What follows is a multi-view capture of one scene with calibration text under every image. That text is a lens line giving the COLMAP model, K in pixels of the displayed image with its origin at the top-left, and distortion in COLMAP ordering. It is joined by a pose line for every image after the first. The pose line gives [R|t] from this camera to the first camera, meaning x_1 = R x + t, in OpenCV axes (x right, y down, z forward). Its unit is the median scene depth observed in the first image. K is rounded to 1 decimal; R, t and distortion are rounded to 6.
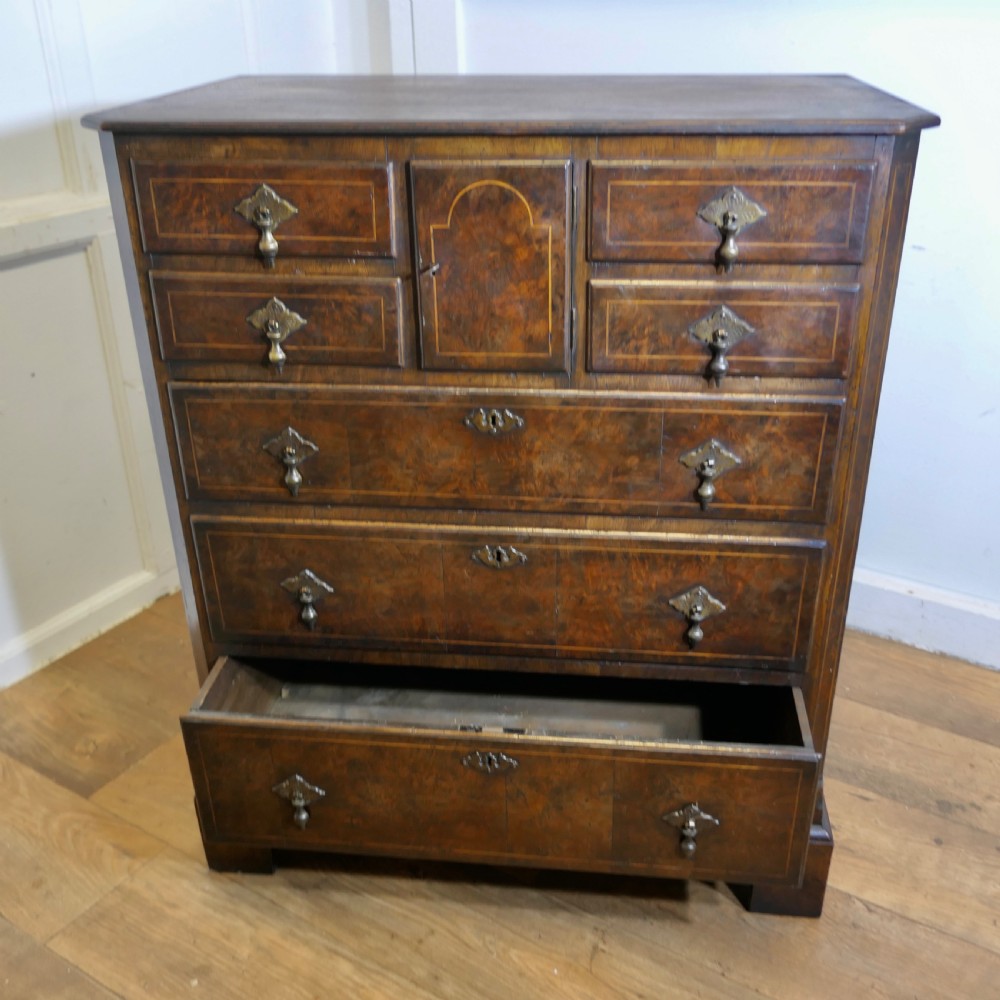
lens RADIAL K [[1065.9, 0, 499.3], [0, 1065.9, 505.2], [0, 0, 1]] dist [-0.016026, 0.000000]
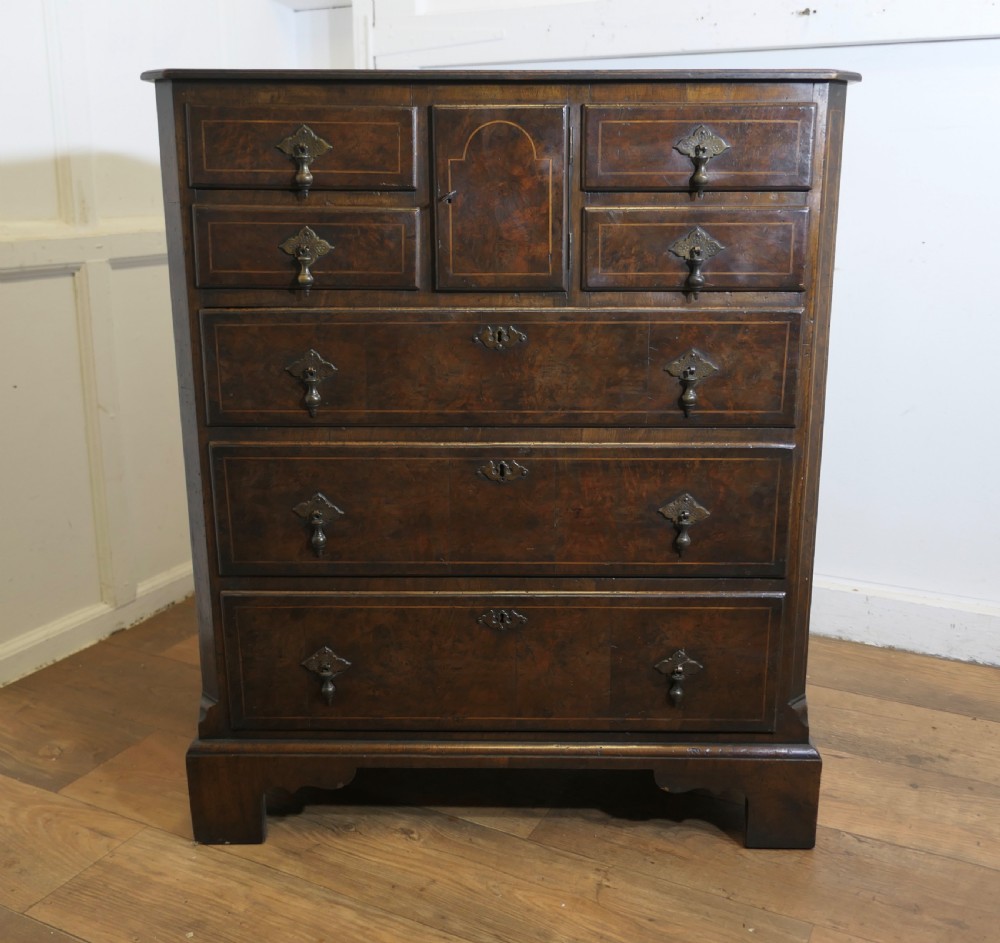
lens RADIAL K [[1087.2, 0, 506.5], [0, 1087.2, 435.5], [0, 0, 1]] dist [-0.014610, 0.000000]
pose [[0.994773, -0.008659, 0.101748, -0.111947], [0.031596, 0.973601, -0.226061, 0.272379], [-0.097104, 0.228094, 0.968785, -0.082441]]
